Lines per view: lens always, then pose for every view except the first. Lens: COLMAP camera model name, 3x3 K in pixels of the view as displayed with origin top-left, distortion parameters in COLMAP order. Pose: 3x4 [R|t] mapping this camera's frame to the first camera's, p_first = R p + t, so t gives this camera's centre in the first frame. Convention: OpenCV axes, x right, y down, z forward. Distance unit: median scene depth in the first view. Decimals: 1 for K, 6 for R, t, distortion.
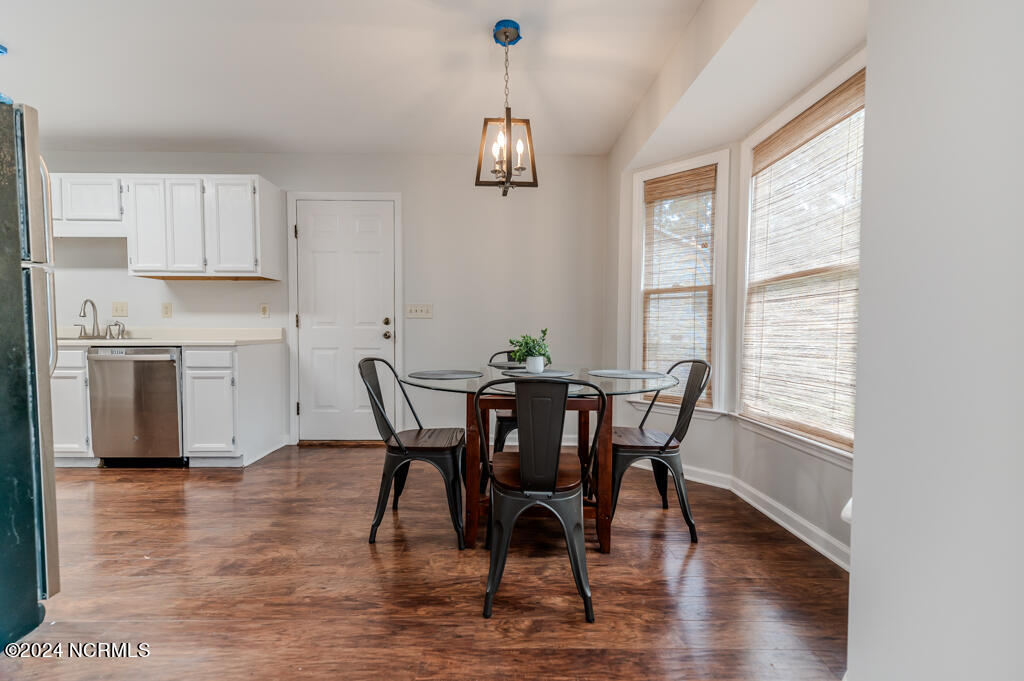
lens RADIAL K [[406.5, 0, 497.2], [0, 406.5, 343.0], [0, 0, 1]] dist [0.019692, -0.004427]
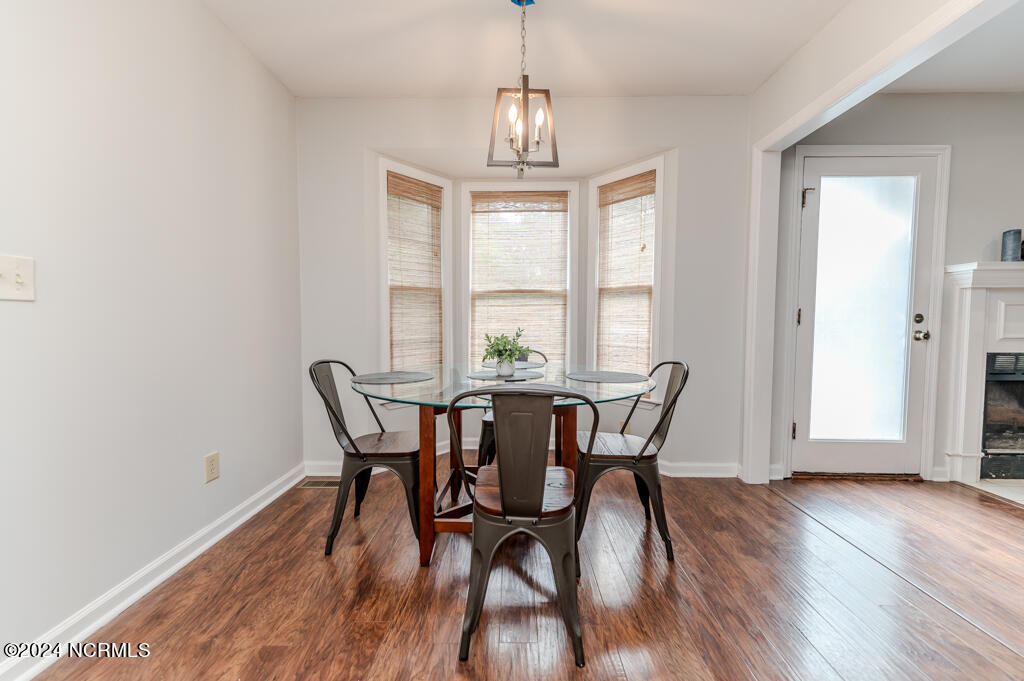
lens RADIAL K [[406.5, 0, 511.9], [0, 406.5, 340.4], [0, 0, 1]] dist [0.019692, -0.004427]
pose [[0.006299, -0.051874, 0.998634, -0.785219], [0.032457, 0.998138, 0.051643, -0.051566], [-0.999453, 0.032088, 0.007970, 0.917336]]
